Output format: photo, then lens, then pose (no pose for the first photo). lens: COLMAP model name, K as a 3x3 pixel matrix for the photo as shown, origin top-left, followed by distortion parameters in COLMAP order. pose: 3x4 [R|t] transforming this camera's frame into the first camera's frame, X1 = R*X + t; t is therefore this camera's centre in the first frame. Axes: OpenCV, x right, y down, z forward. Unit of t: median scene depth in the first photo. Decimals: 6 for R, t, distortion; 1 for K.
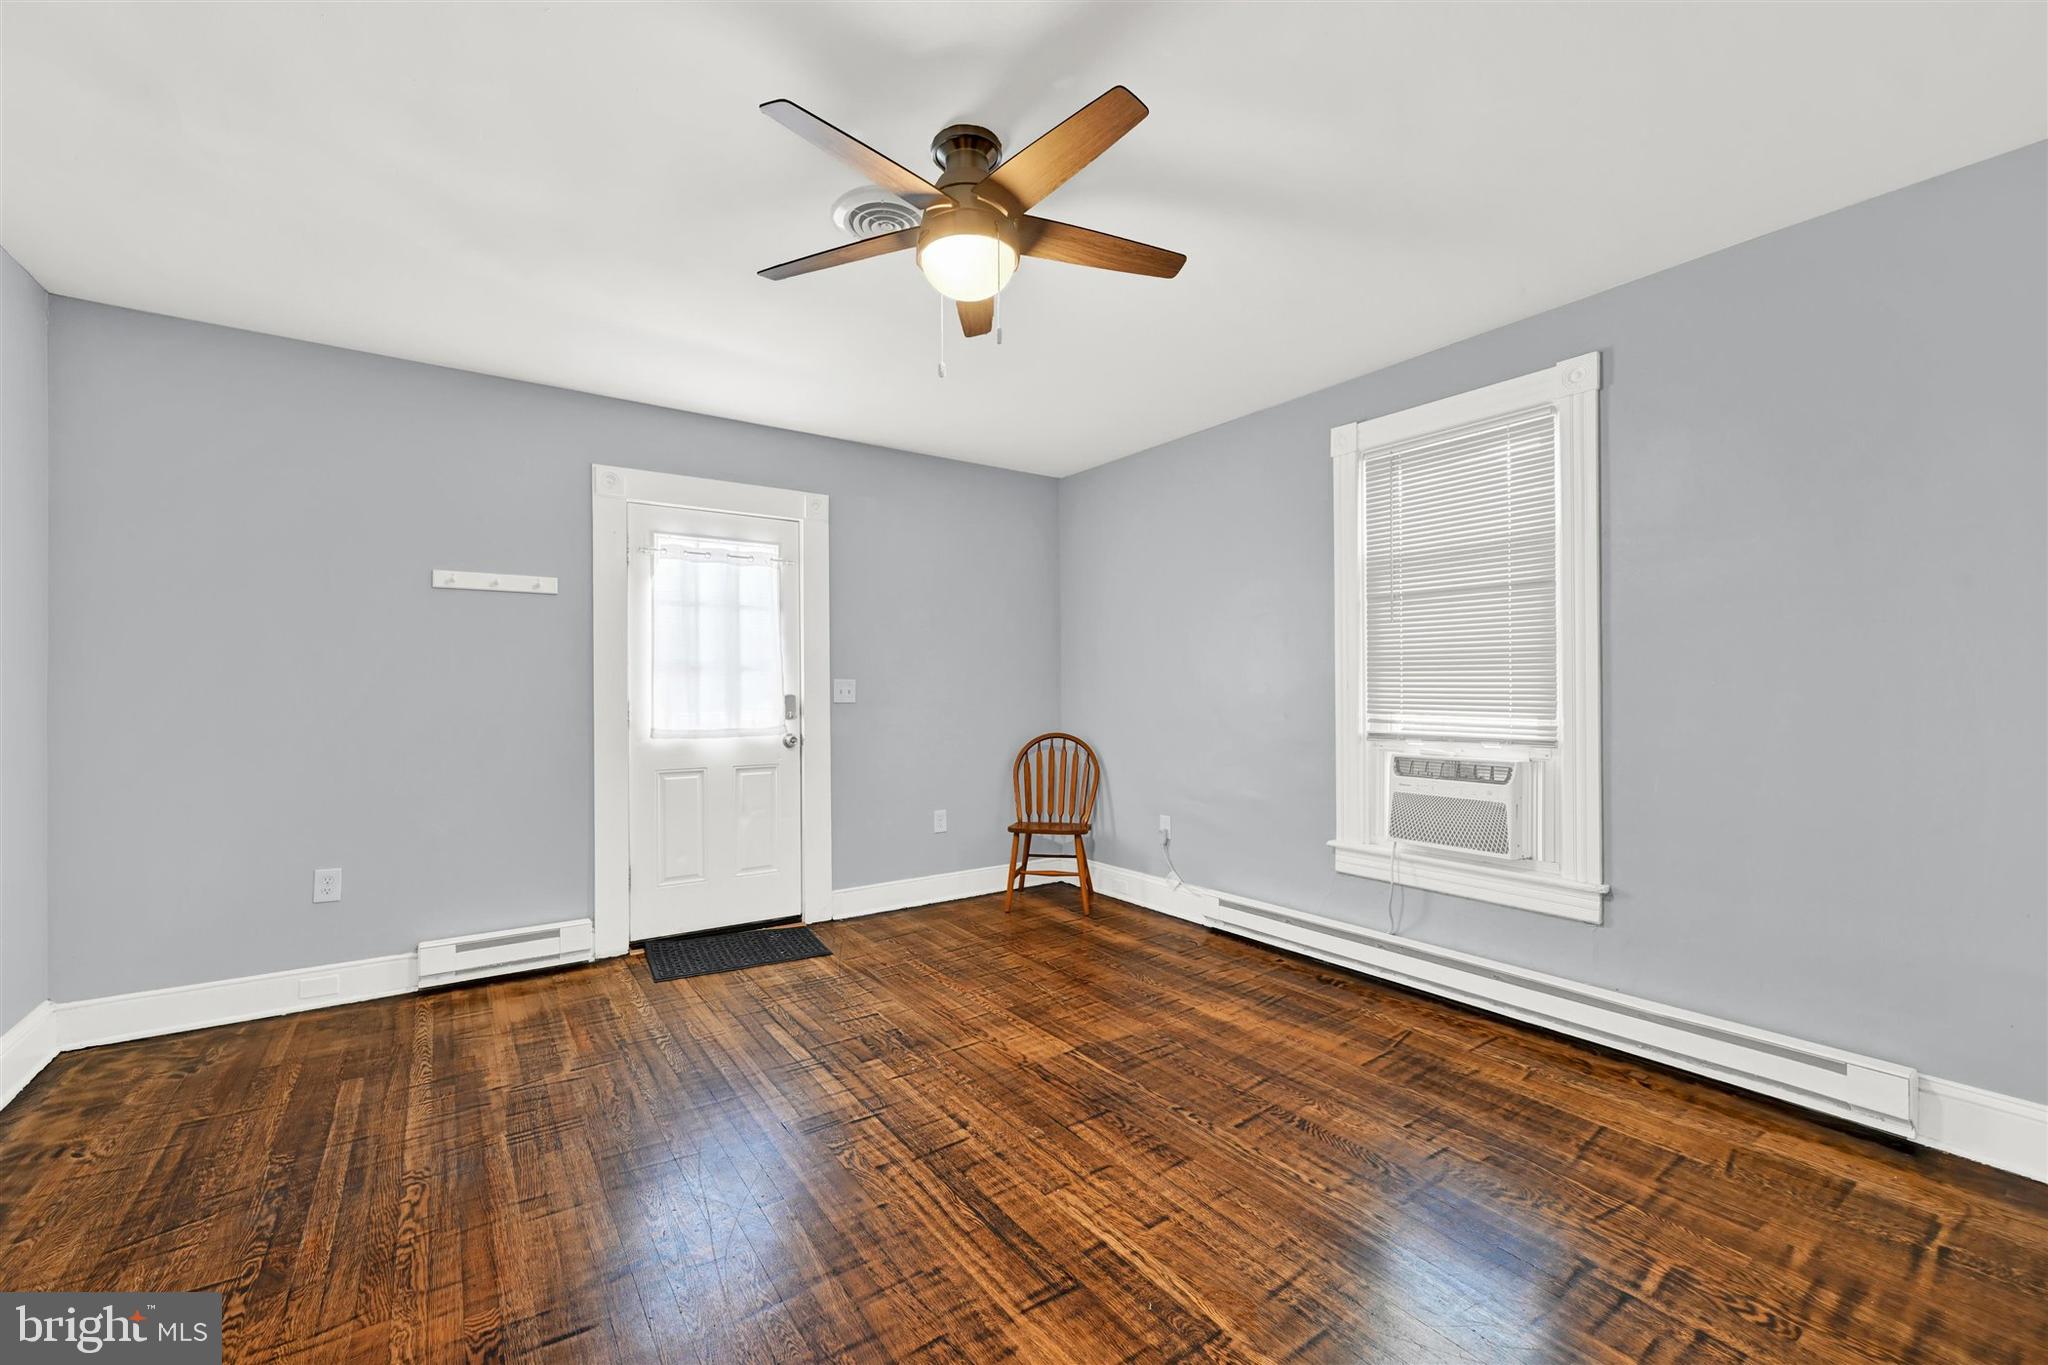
lens RADIAL K [[830.7, 0, 1010.0], [0, 830.7, 685.1], [0, 0, 1]] dist [-0.000647, 0.000004]
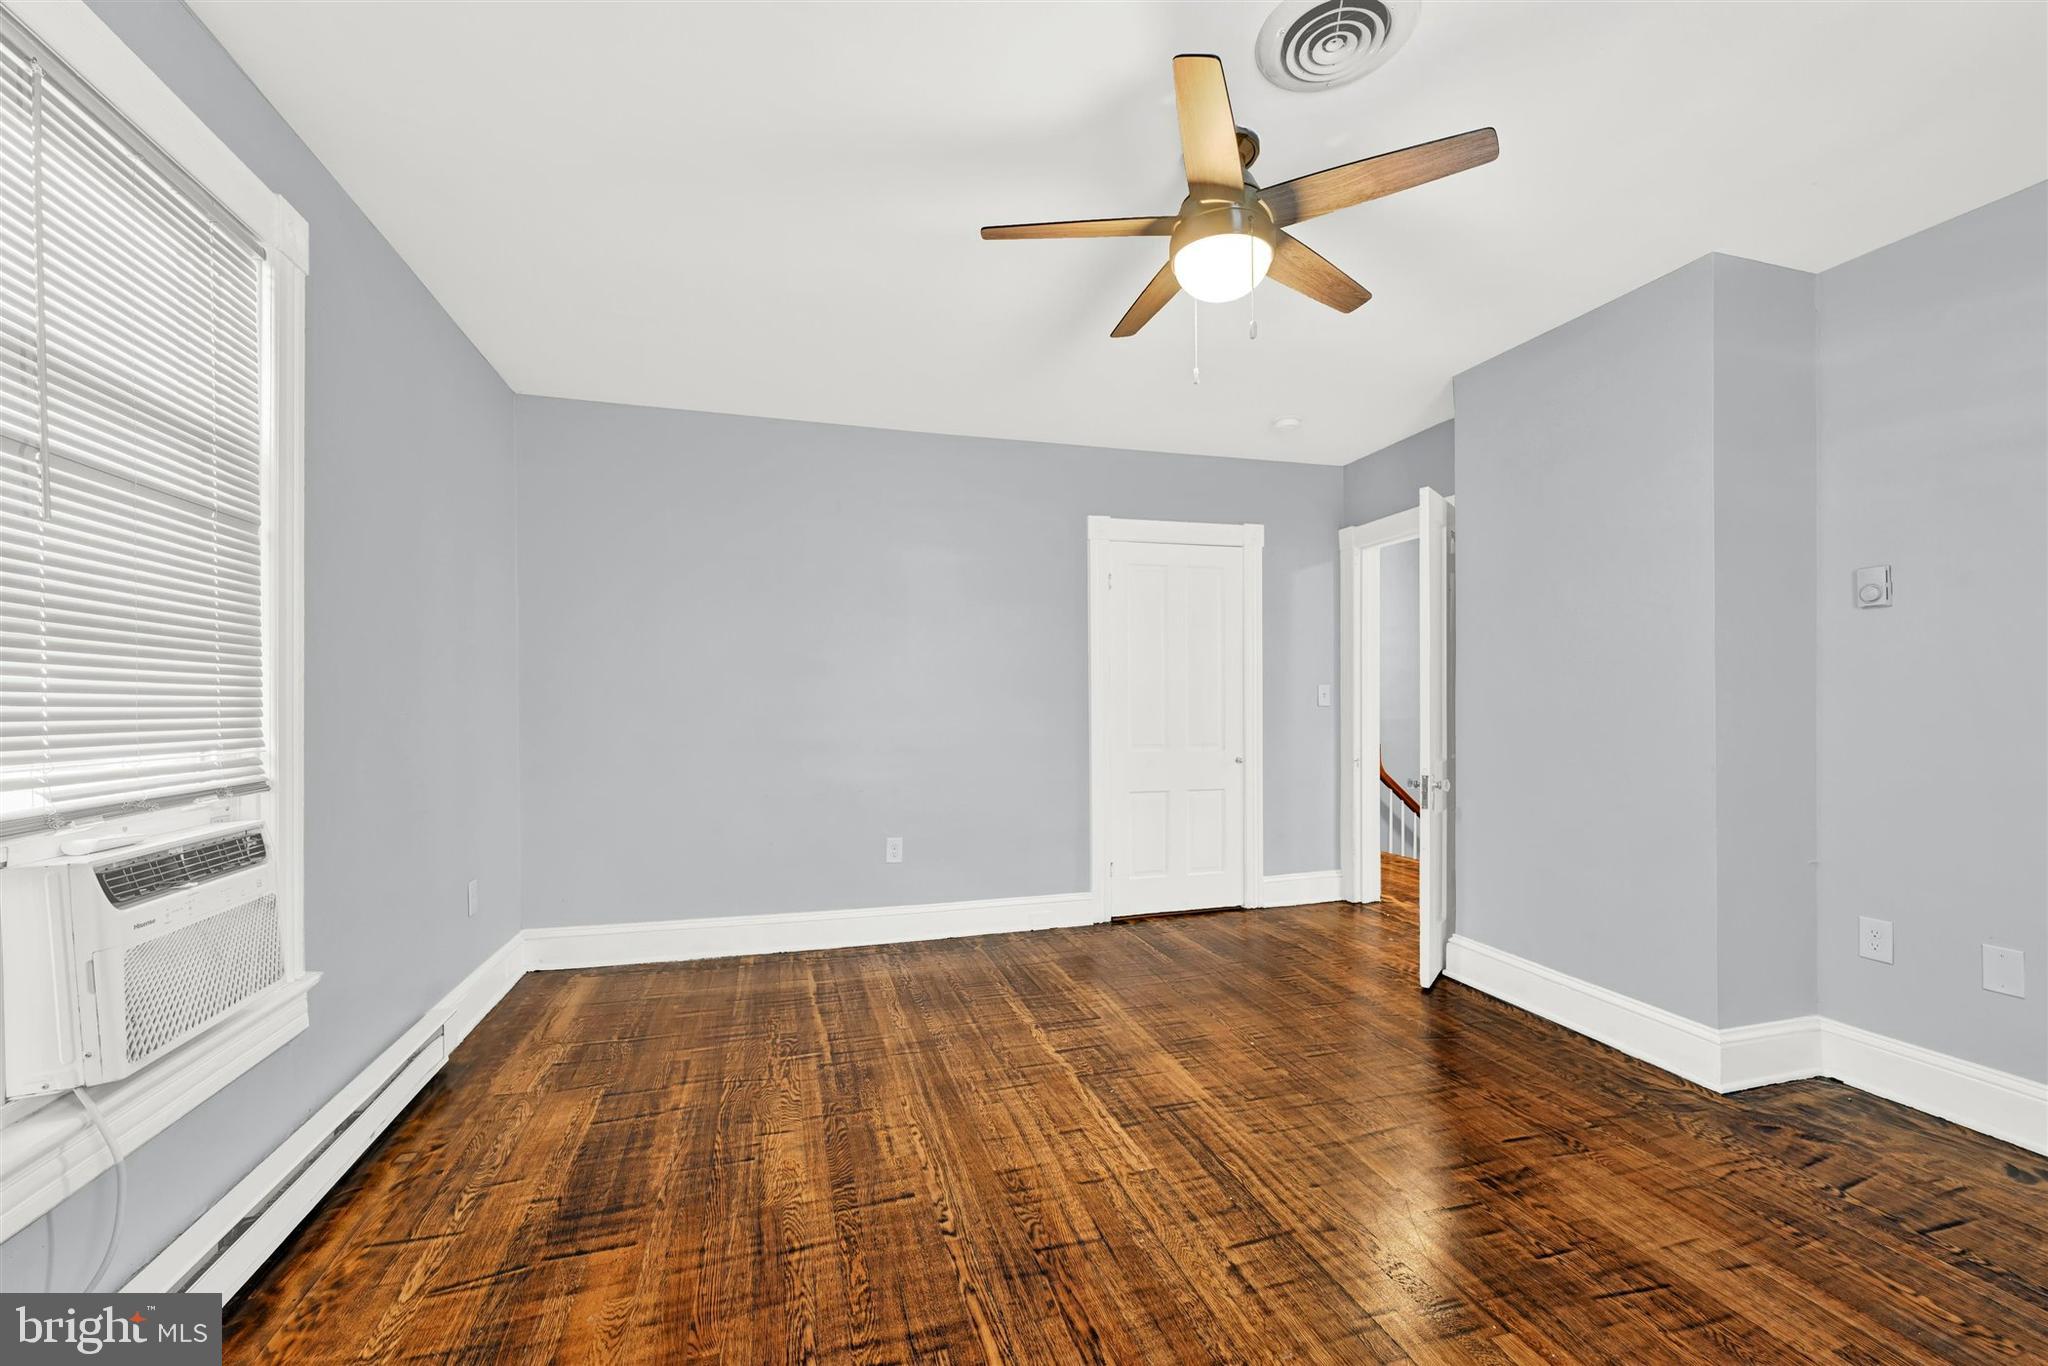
lens RADIAL K [[825.8, 0, 1017.0], [0, 825.8, 698.2], [0, 0, 1]] dist [0.001187, -0.000068]
pose [[-0.949879, 0.006120, 0.312559, -0.086771], [0.004159, 0.999967, -0.006940, 0.011691], [-0.312591, -0.005292, -0.949873, 1.451497]]
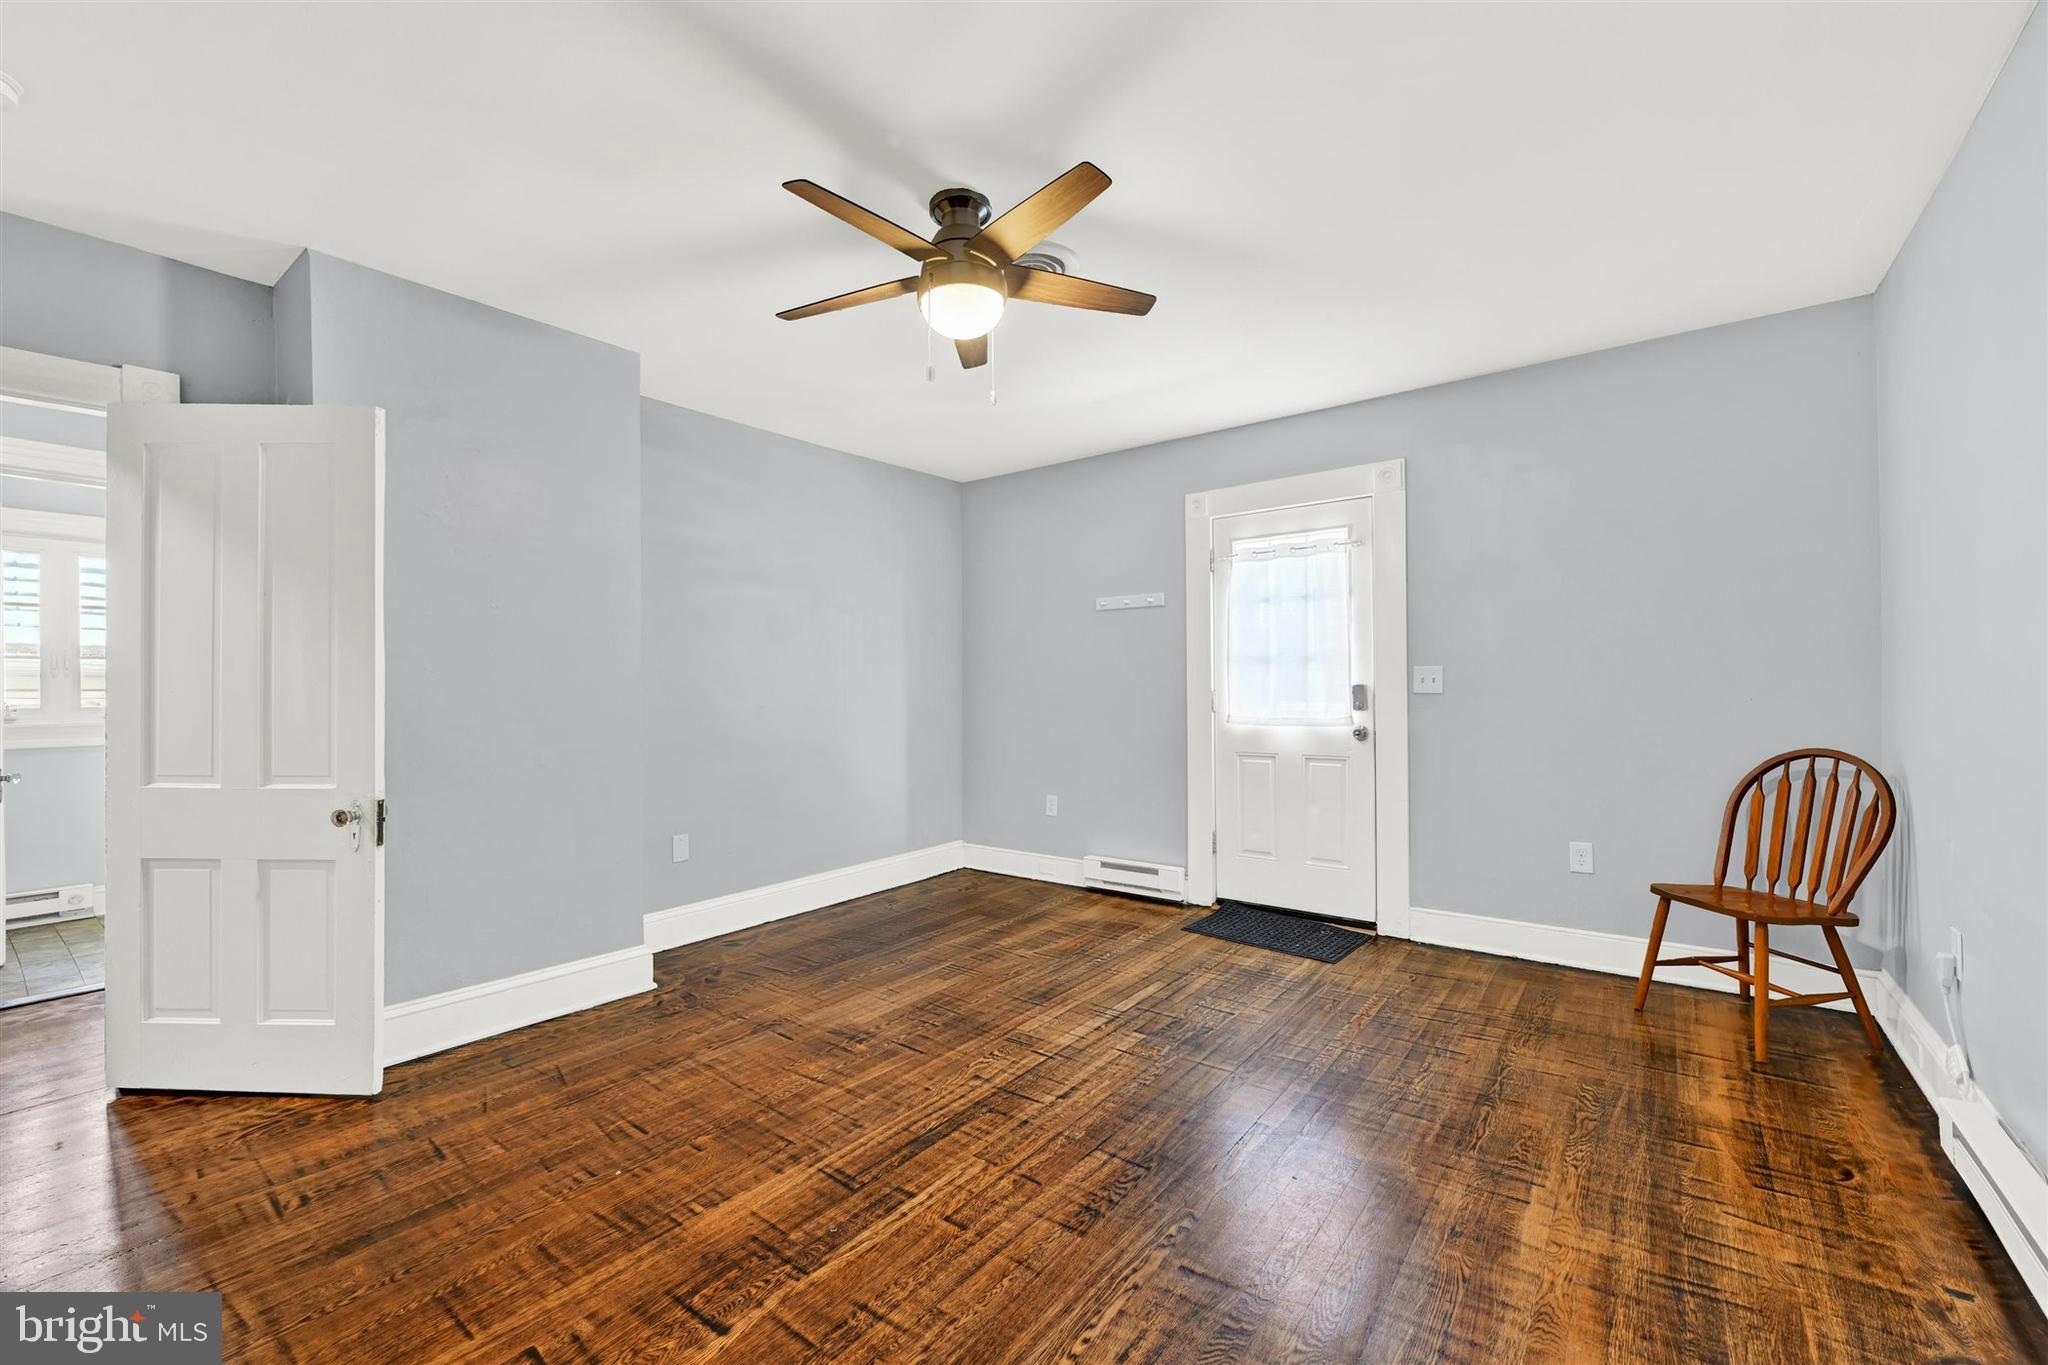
lens RADIAL K [[830.7, 0, 1022.2], [0, 830.7, 683.5], [0, 0, 1]] dist [-0.000647, 0.000004]
pose [[0.305080, -0.004168, -0.952318, 0.758460], [0.016450, 0.999864, 0.000893, 0.005334], [0.952185, -0.015938, 0.305107, 0.522396]]
